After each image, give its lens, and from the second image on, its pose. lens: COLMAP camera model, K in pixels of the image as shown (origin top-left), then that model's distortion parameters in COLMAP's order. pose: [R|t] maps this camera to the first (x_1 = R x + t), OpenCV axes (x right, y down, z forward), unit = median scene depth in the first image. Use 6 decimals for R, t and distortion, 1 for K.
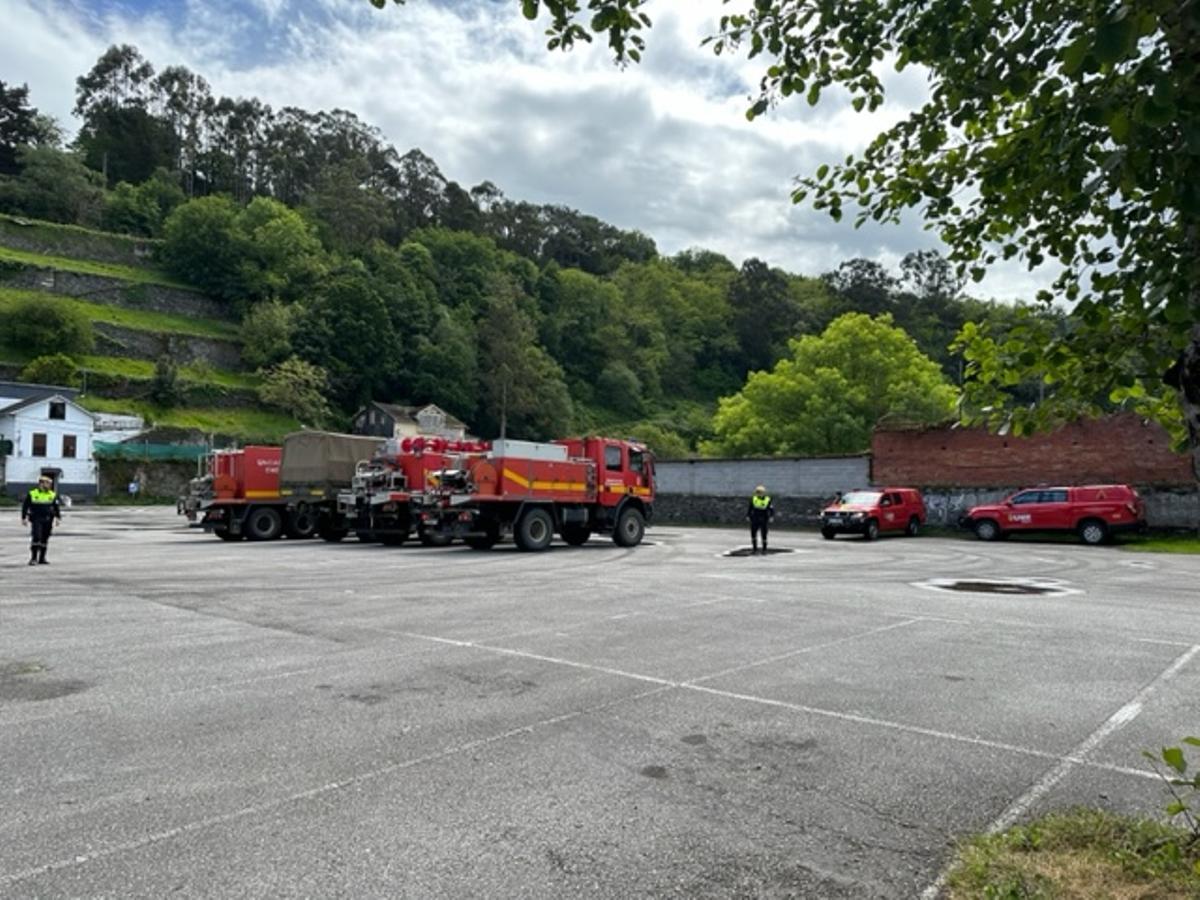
lens RADIAL K [[833.0, 0, 590.7], [0, 833.0, 457.7], [0, 0, 1]] dist [0.084516, -0.104651]
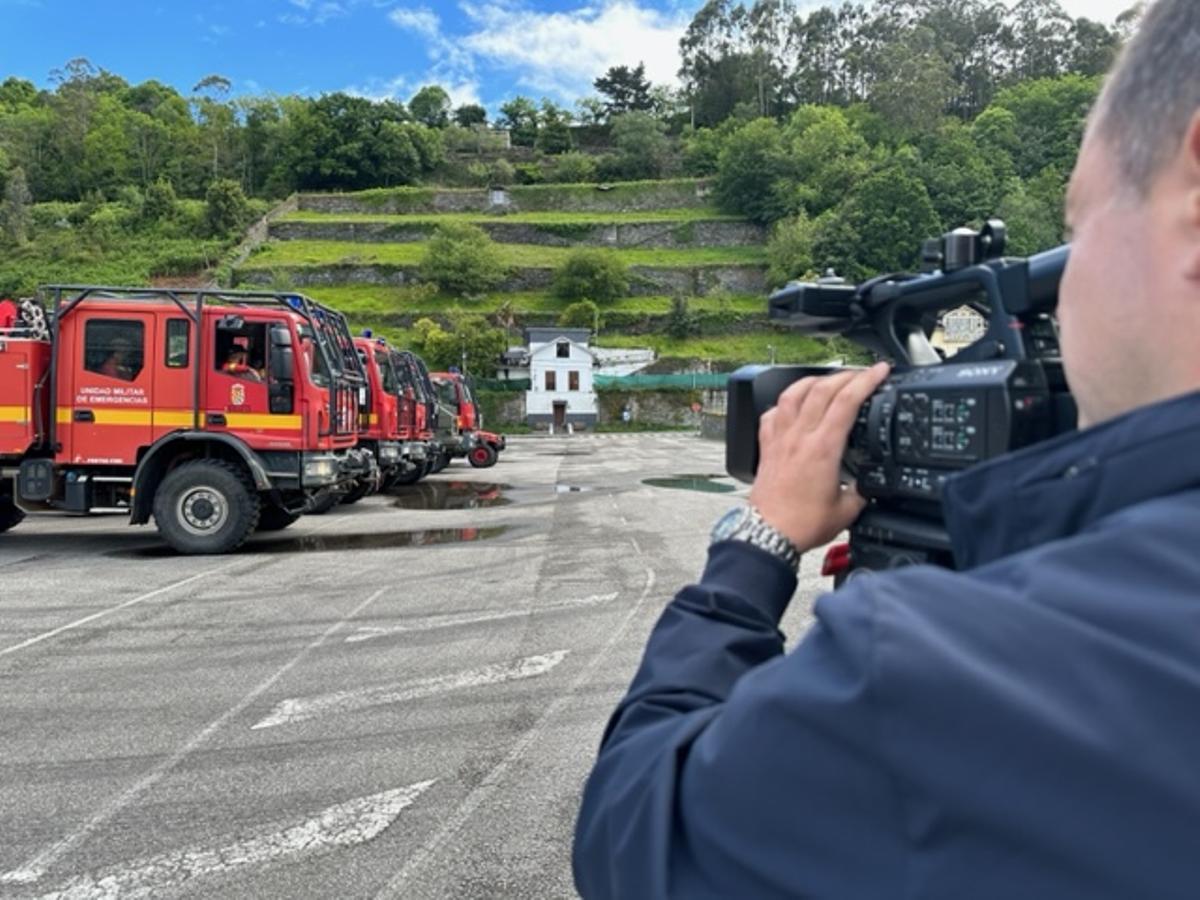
lens RADIAL K [[831.6, 0, 596.5], [0, 831.6, 455.2], [0, 0, 1]] dist [0.082502, -0.106447]
pose [[0.706655, 0.013934, -0.707421, 0.156790], [0.048809, 0.996464, 0.068384, 0.008860], [0.705873, -0.082852, 0.703476, 0.185080]]
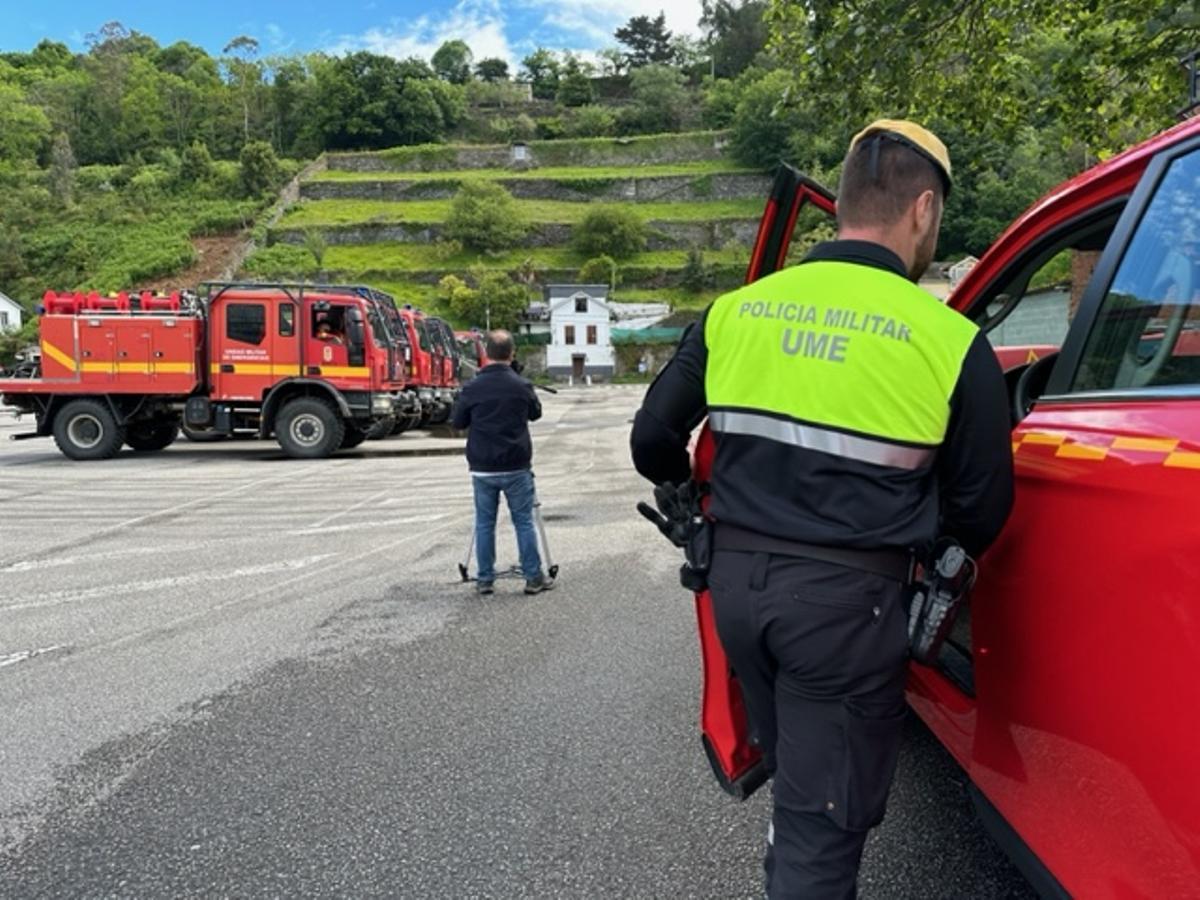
lens RADIAL K [[831.6, 0, 596.5], [0, 831.6, 455.2], [0, 0, 1]] dist [0.082502, -0.106447]
pose [[0.683481, 0.051525, -0.728148, 0.202040], [0.056624, 0.990758, 0.123258, 0.008631], [0.727769, -0.125476, 0.674246, 0.155417]]
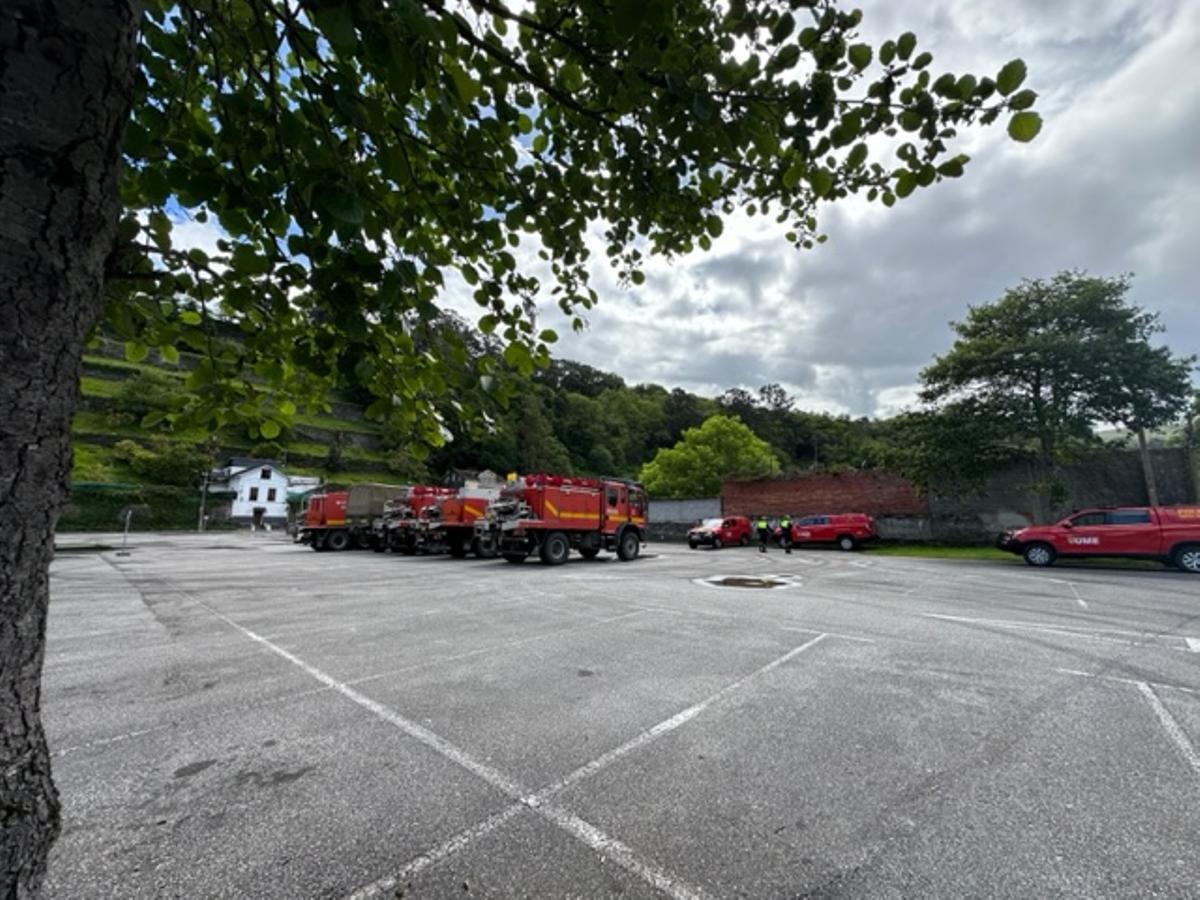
lens RADIAL K [[474.8, 0, 600.0], [0, 474.8, 450.0], [0, 0, 1]] dist [-0.007315, 0.000500]
pose [[0.999899, -0.003513, 0.013743, 0.030677], [0.004957, 0.994295, -0.106546, 0.001348], [-0.013291, 0.106604, 0.994213, 0.021114]]
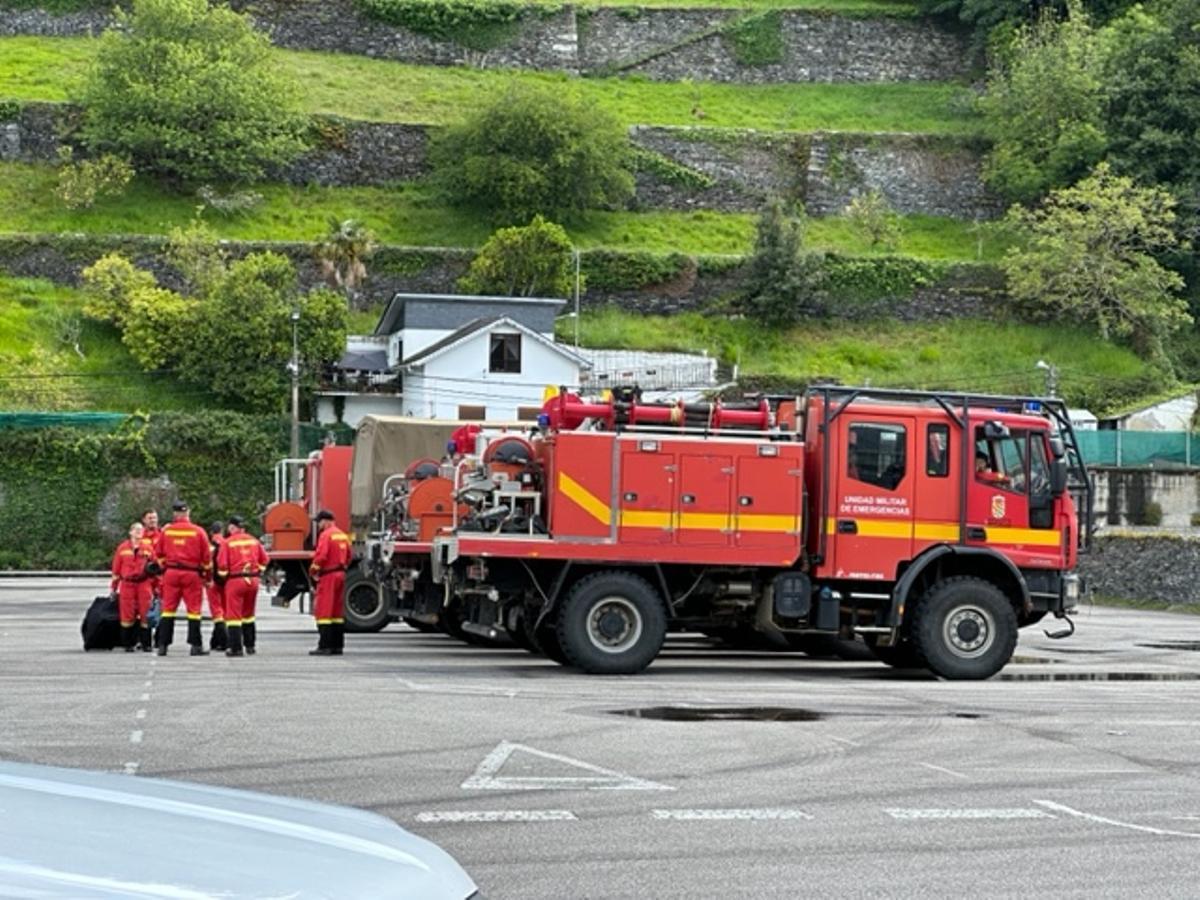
lens RADIAL K [[2674.1, 0, 615.5], [0, 2674.1, 449.3], [0, 0, 1]] dist [-0.073661, 3.007095]
pose [[0.792550, -0.021108, -0.609441, 0.204481], [0.024872, 0.999688, -0.002278, -0.000977], [0.609299, -0.013352, 0.792828, -0.049338]]
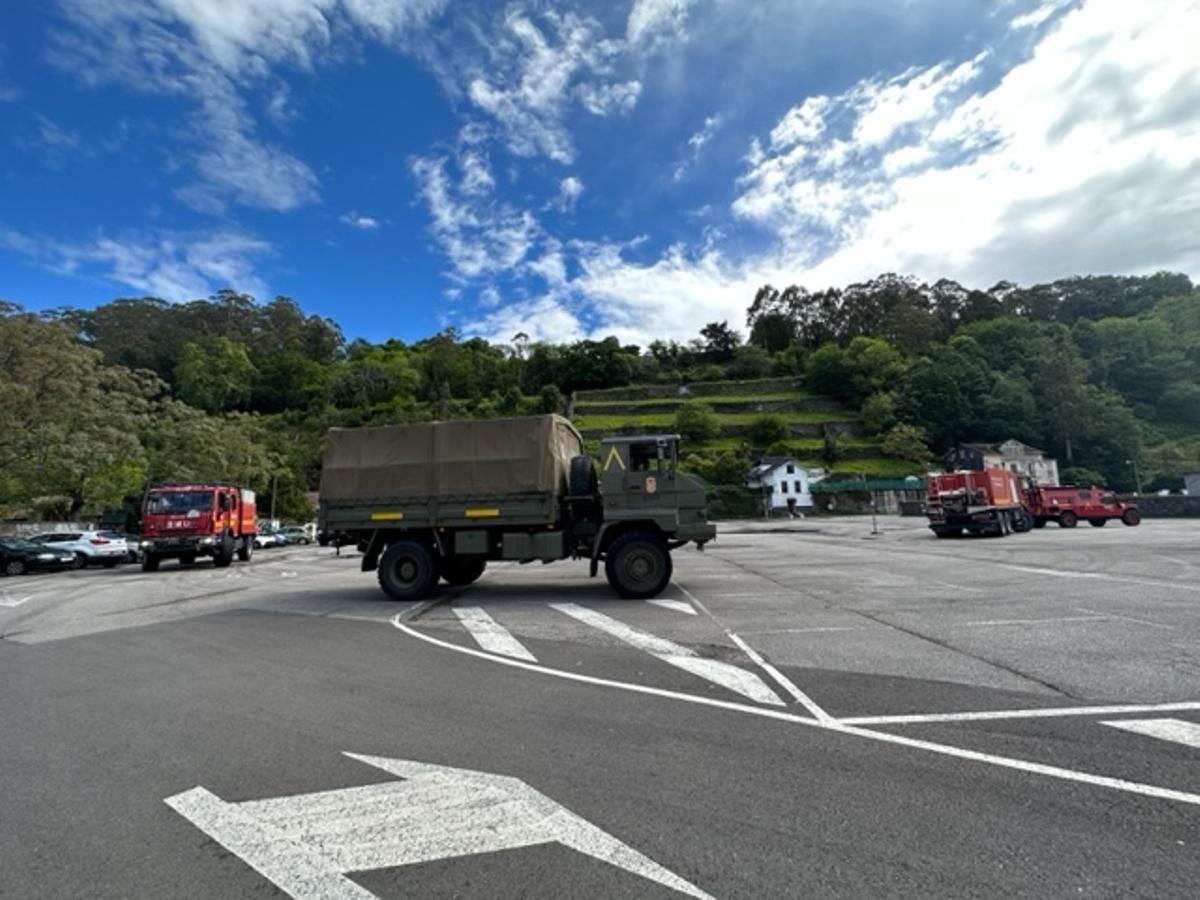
lens RADIAL K [[474.8, 0, 600.0], [0, 474.8, 450.0], [0, 0, 1]] dist [-0.007315, 0.000500]
pose [[0.682017, -0.130031, -0.719684, -0.103046], [0.069083, 0.991121, -0.113607, -0.004043], [0.728066, 0.027764, 0.684944, -0.067240]]
